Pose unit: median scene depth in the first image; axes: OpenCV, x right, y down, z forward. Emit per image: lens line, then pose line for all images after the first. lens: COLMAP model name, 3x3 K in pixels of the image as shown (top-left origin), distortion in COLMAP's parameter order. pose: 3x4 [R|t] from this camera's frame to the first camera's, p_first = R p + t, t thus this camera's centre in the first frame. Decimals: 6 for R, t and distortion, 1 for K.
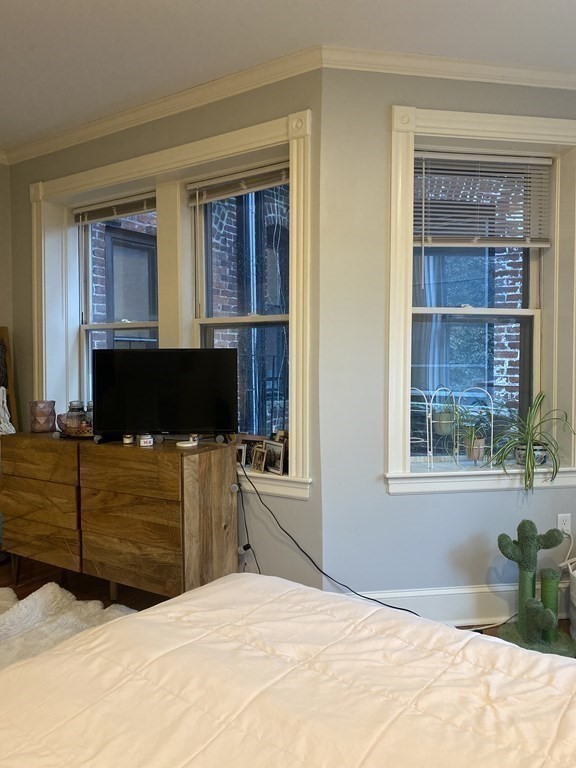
lens RADIAL K [[585.6, 0, 287.5], [0, 585.6, 380.3], [0, 0, 1]] dist [0.041731, -0.049093]
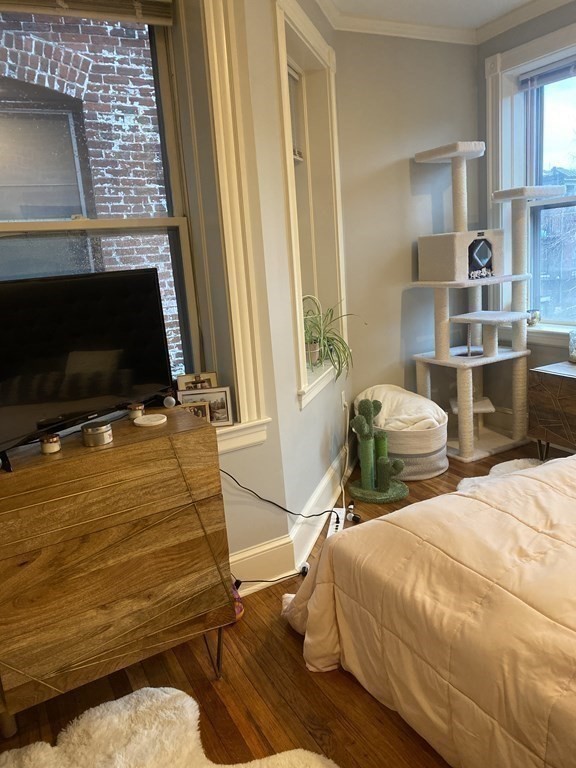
lens RADIAL K [[585.6, 0, 285.5], [0, 585.6, 383.7], [0, 0, 1]] dist [0.041731, -0.049093]
pose [[0.444277, -0.216142, 0.869425, -0.620215], [0.093440, 0.976347, 0.194975, -0.040658], [-0.891003, -0.005384, 0.453965, 0.532990]]
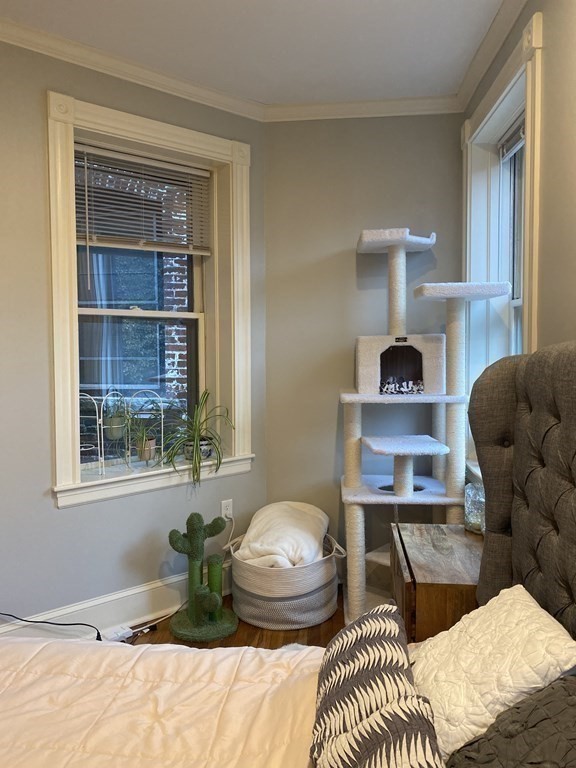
lens RADIAL K [[585.6, 0, 286.0], [0, 585.6, 380.6], [0, 0, 1]] dist [0.041731, -0.049093]
pose [[0.860816, -0.033238, 0.507829, 0.013931], [0.014393, 0.999056, 0.040993, -0.042871], [-0.508712, -0.027978, 0.860482, 0.003657]]
